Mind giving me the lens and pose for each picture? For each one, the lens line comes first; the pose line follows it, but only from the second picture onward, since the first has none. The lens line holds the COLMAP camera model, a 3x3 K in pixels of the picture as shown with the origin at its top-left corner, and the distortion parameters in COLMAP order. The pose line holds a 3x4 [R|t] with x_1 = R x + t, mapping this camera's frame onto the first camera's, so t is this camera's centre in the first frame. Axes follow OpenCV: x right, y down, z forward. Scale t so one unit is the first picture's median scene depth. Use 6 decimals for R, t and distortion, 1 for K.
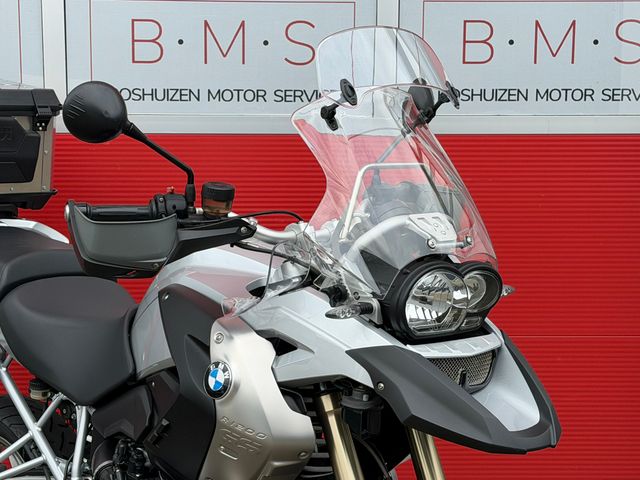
lens RADIAL K [[1411.8, 0, 321.8], [0, 1411.8, 251.4], [0, 0, 1]] dist [0.140583, 0.041474]
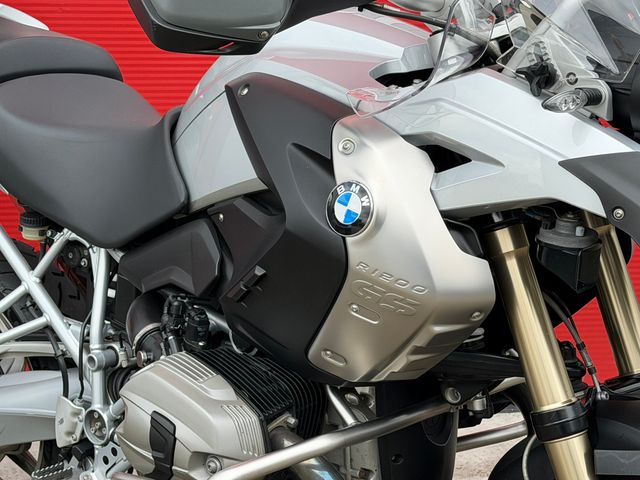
lens RADIAL K [[1411.8, 0, 321.8], [0, 1411.8, 251.4], [0, 0, 1]] dist [0.140583, 0.041474]
pose [[0.996319, -0.016775, 0.084062, -0.127493], [0.006929, 0.993216, 0.116077, 0.028957], [-0.085439, -0.115068, 0.989677, 0.293015]]
